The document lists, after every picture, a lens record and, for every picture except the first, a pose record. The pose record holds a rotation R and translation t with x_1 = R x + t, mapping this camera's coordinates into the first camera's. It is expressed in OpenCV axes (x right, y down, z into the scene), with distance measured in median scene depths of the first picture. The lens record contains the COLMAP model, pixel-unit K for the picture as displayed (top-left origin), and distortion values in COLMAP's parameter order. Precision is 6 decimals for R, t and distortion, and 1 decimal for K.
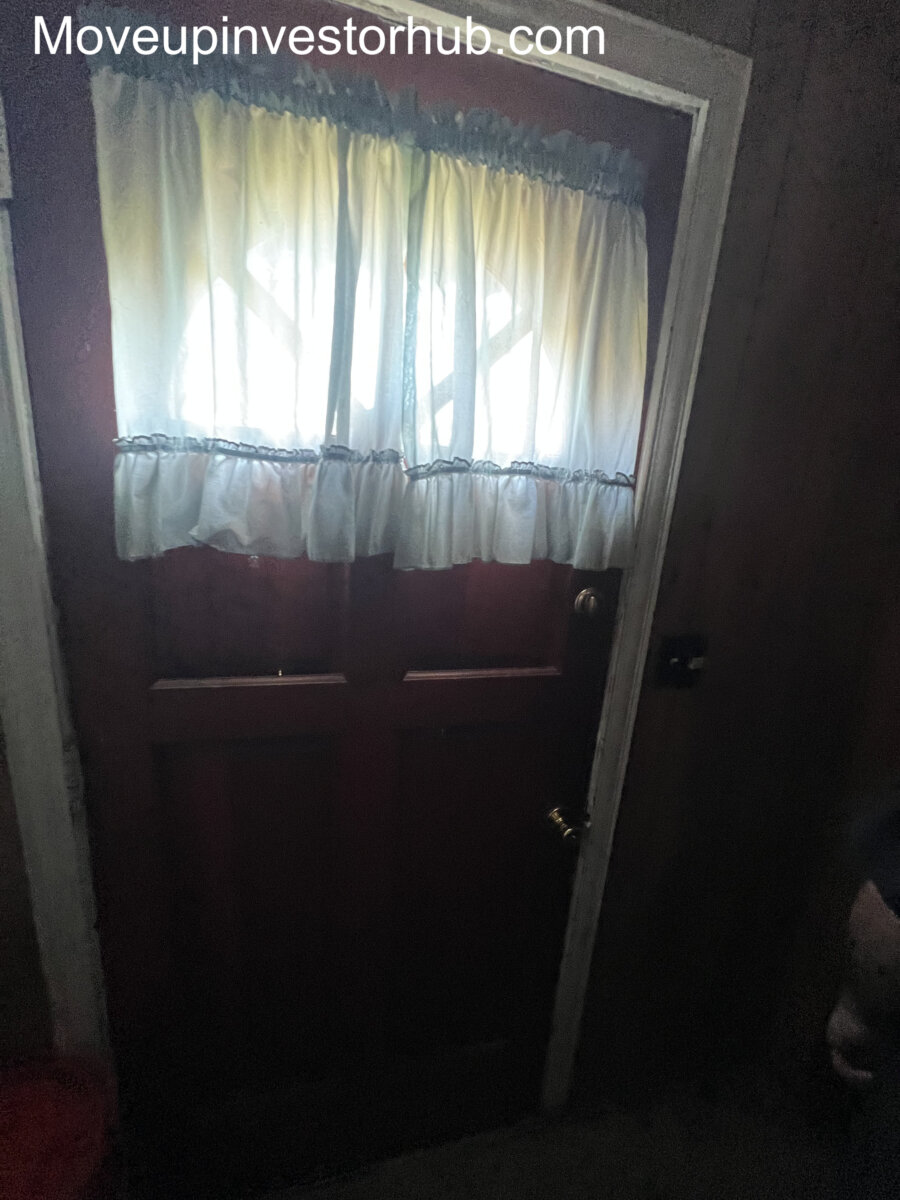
lens RADIAL K [[483.0, 0, 453.4], [0, 483.0, 601.4], [0, 0, 1]] dist [-0.001989, -0.000157]
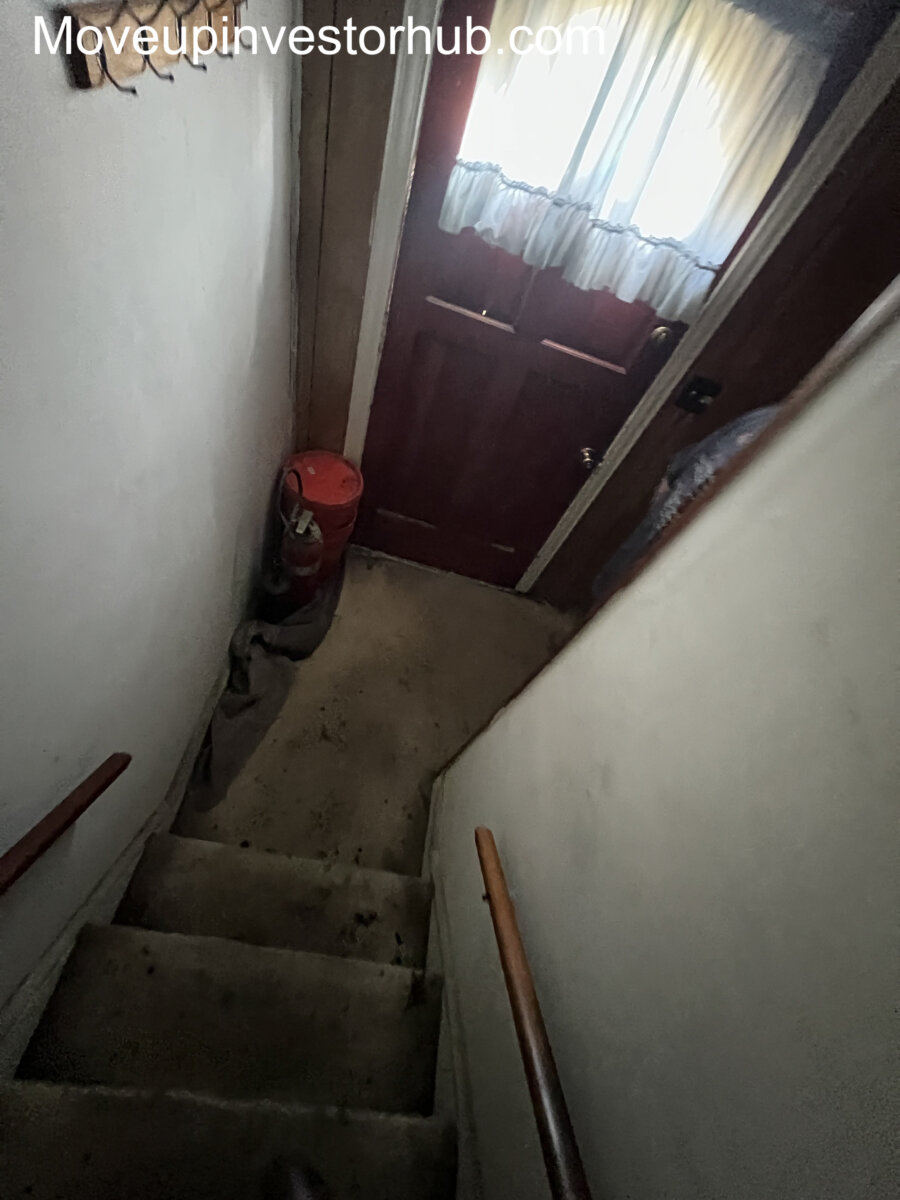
lens RADIAL K [[483.0, 0, 453.4], [0, 483.0, 601.4], [0, 0, 1]] dist [-0.001989, -0.000157]
pose [[0.906696, 0.417764, -0.058097, 0.132432], [-0.294491, 0.725632, 0.621879, -0.203056], [0.301956, -0.546746, 0.780956, -1.305955]]
